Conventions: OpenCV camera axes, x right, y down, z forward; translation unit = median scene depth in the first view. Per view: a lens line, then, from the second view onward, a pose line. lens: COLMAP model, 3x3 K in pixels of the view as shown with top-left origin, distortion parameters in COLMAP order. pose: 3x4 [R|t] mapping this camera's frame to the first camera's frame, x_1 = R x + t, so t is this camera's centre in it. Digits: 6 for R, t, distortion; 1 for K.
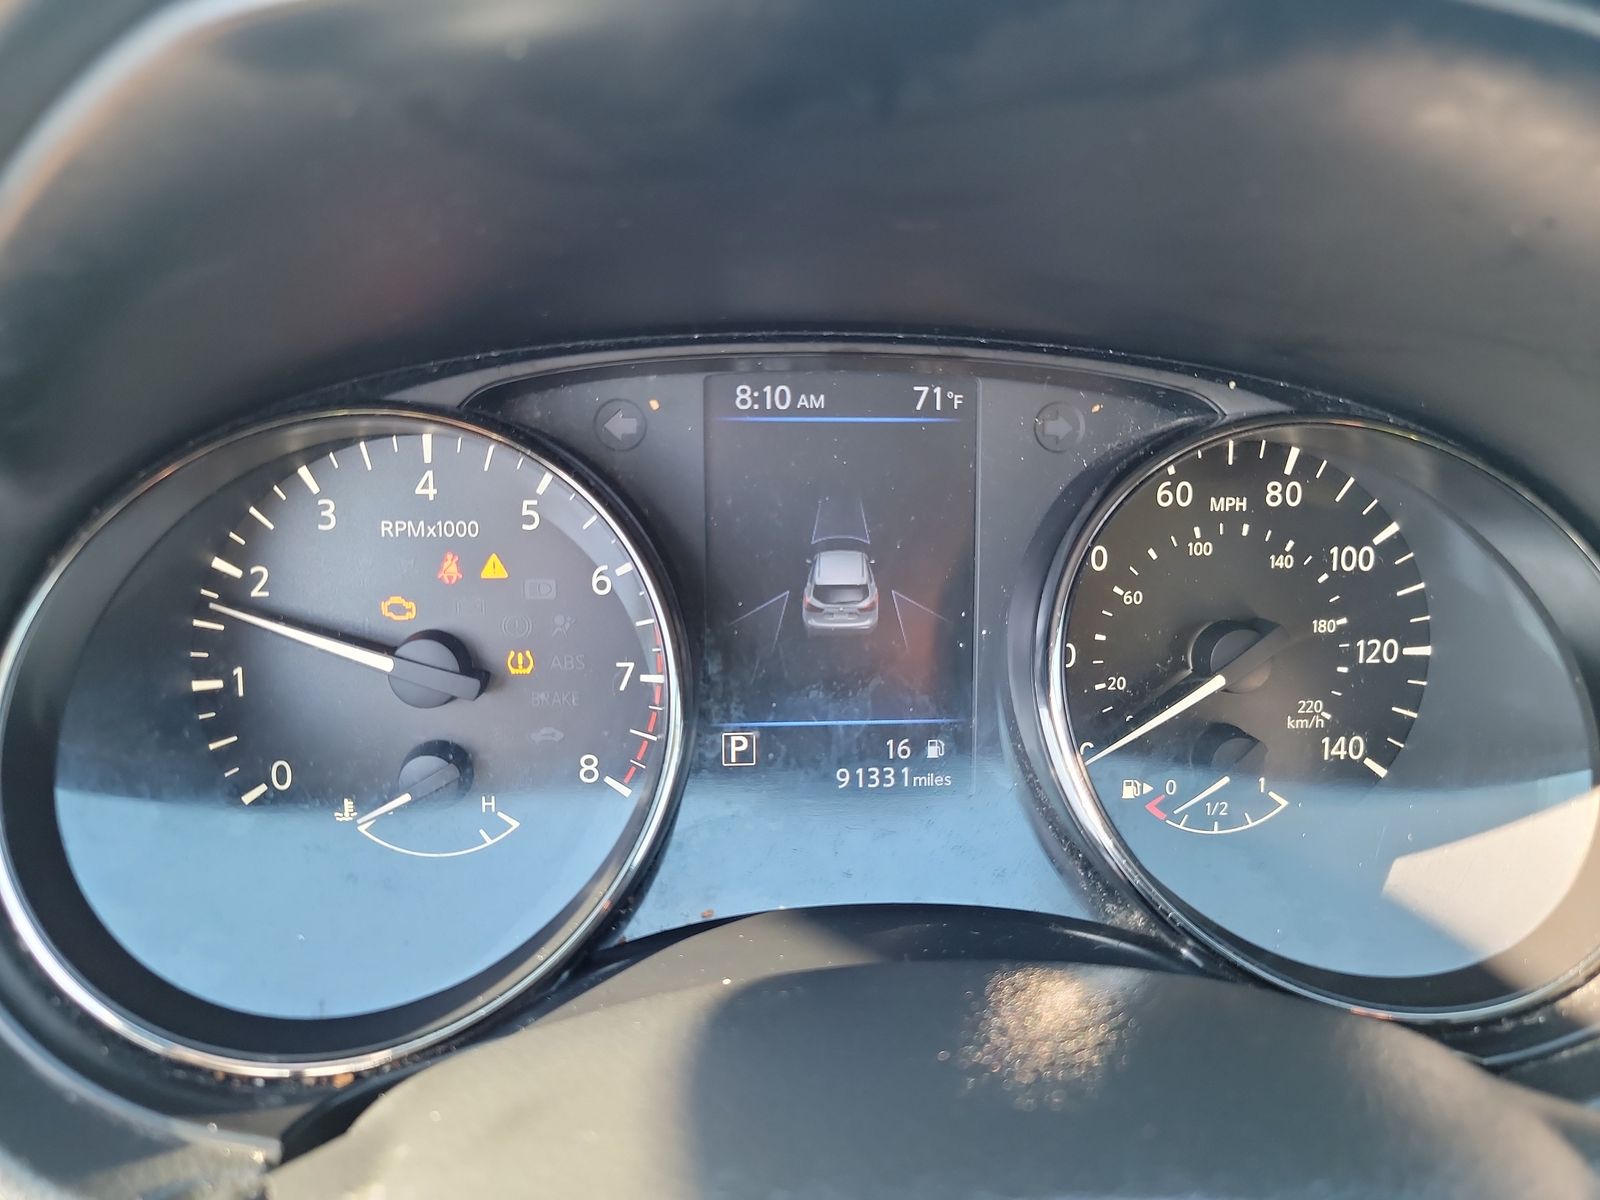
lens RADIAL K [[1130.9, 0, 800.0], [0, 1130.9, 600.0], [0, 0, 1]] dist [0.009440, -0.028396]
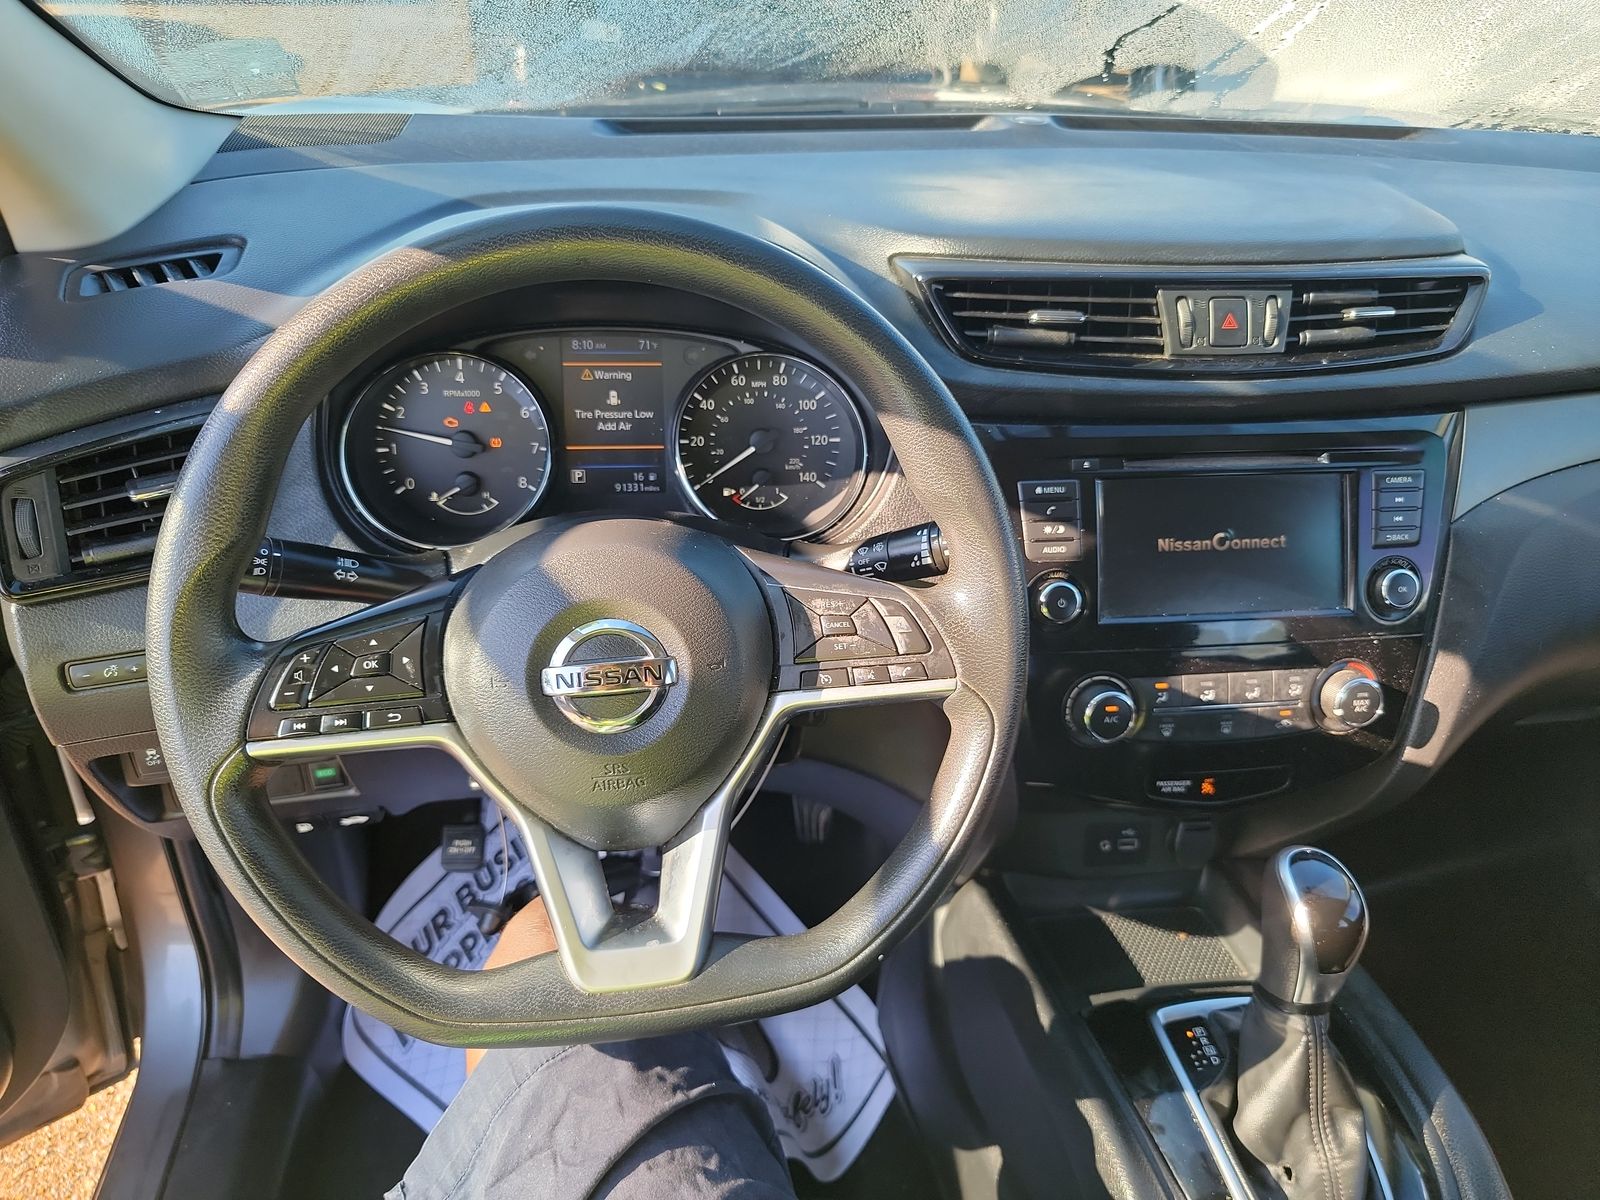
lens RADIAL K [[1154.7, 0, 826.2], [0, 1154.7, 618.6], [0, 0, 1]] dist [0.028874, -0.047331]
pose [[0.999107, -0.013227, 0.040128, 0.434667], [0.009975, 0.996731, 0.080168, 0.262339], [-0.041057, -0.079696, 0.995973, -1.864468]]
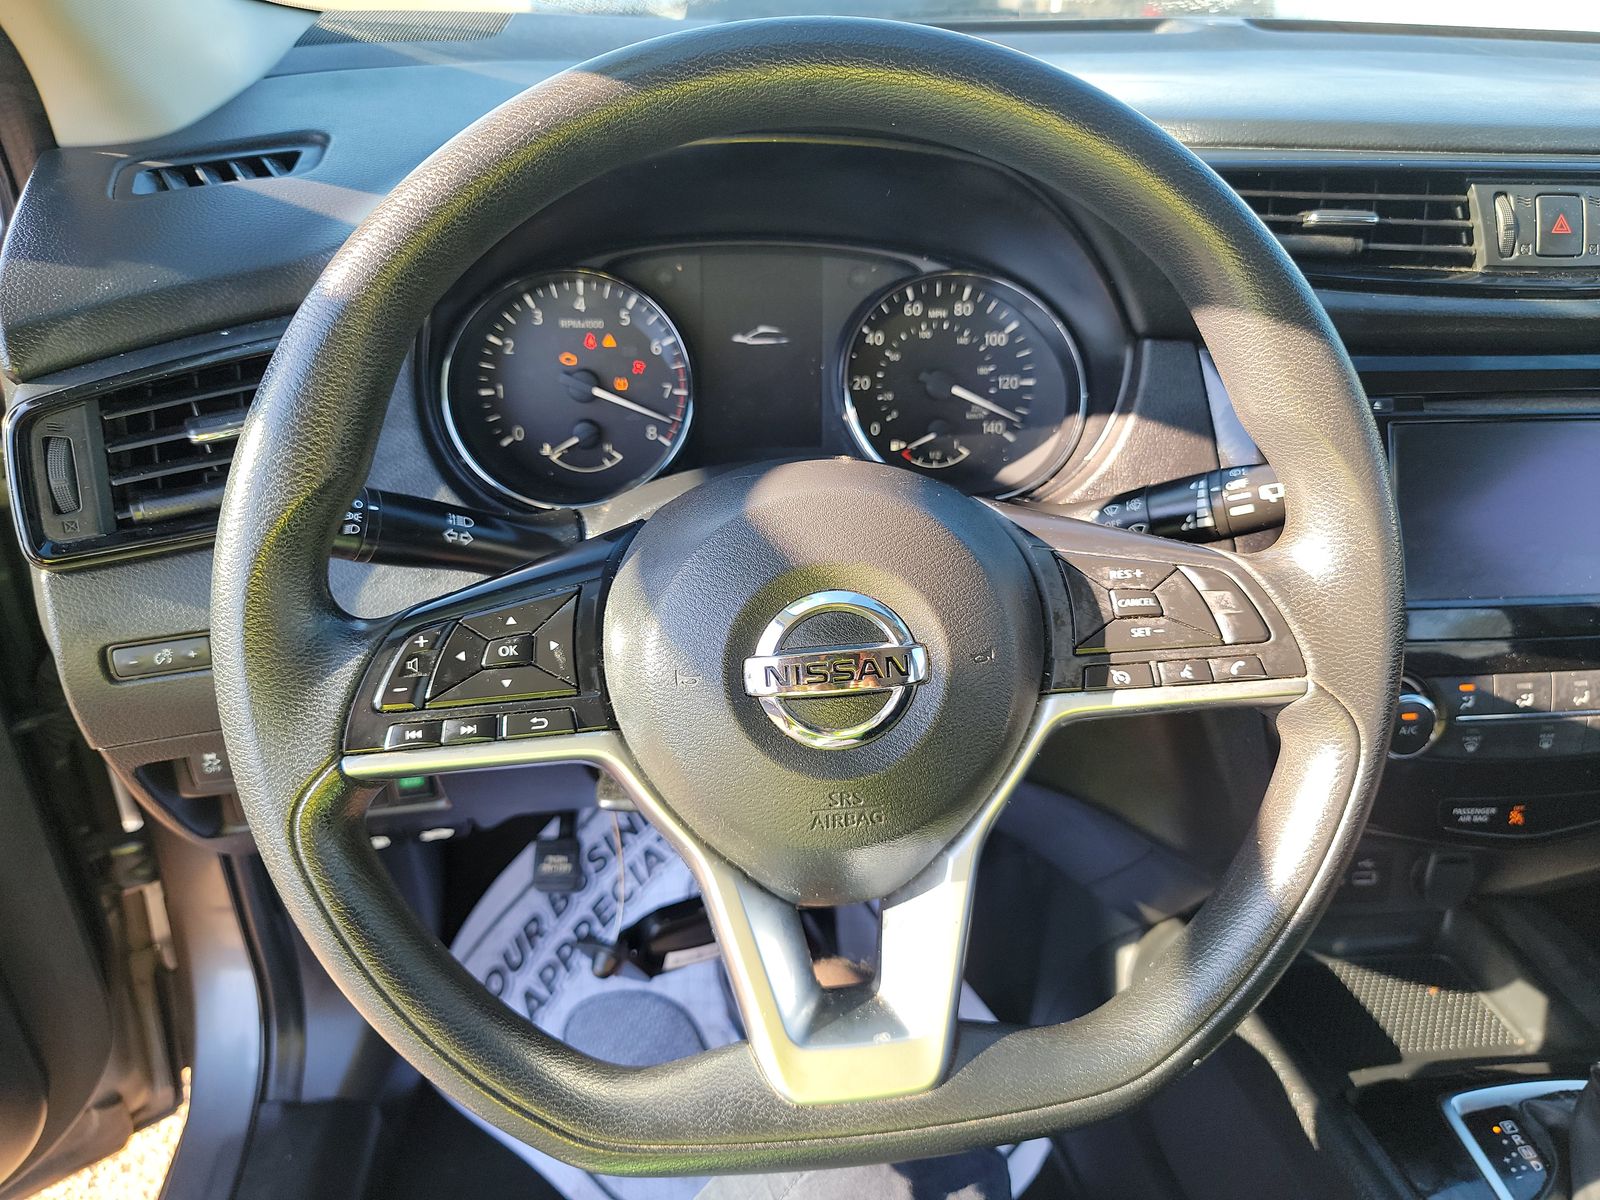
lens RADIAL K [[1130.9, 0, 800.0], [0, 1130.9, 600.0], [0, 0, 1]] dist [0.009440, -0.028396]
pose [[0.999983, -0.005772, 0.000333, 0.108379], [0.005735, 0.997589, 0.069165, 0.330278], [-0.000732, -0.069162, 0.997605, -1.290813]]
